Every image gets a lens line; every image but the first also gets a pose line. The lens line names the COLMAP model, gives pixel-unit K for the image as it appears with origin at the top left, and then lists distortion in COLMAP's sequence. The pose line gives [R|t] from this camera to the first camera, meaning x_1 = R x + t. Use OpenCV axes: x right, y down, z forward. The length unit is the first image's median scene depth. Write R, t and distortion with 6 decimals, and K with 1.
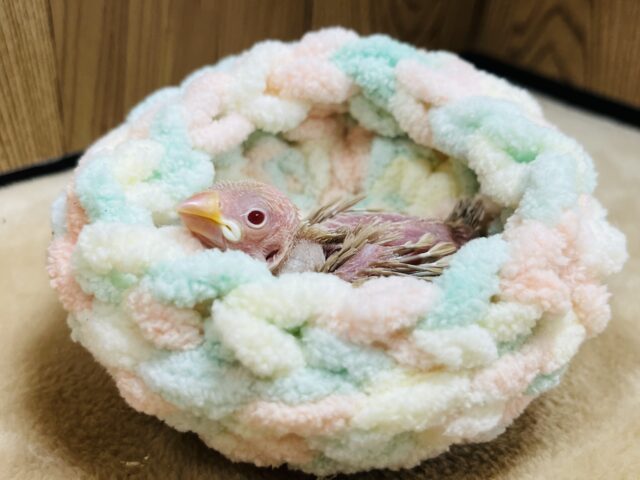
lens RADIAL K [[719.7, 0, 318.9], [0, 719.7, 238.8], [0, 0, 1]] dist [-0.070709, 0.000000]
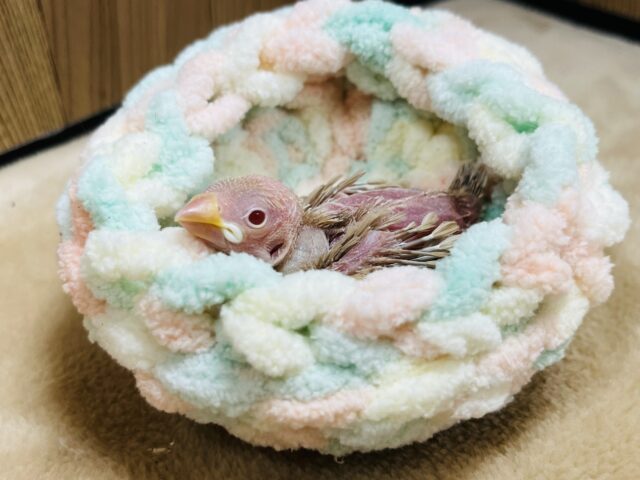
lens RADIAL K [[719.7, 0, 320.9], [0, 719.7, 242.4], [0, 0, 1]] dist [-0.070709, 0.000000]
pose [[0.997547, -0.065633, -0.024355, 0.022421], [0.068151, 0.990013, 0.123405, -0.103331], [0.016012, -0.124762, 0.992057, -0.003620]]
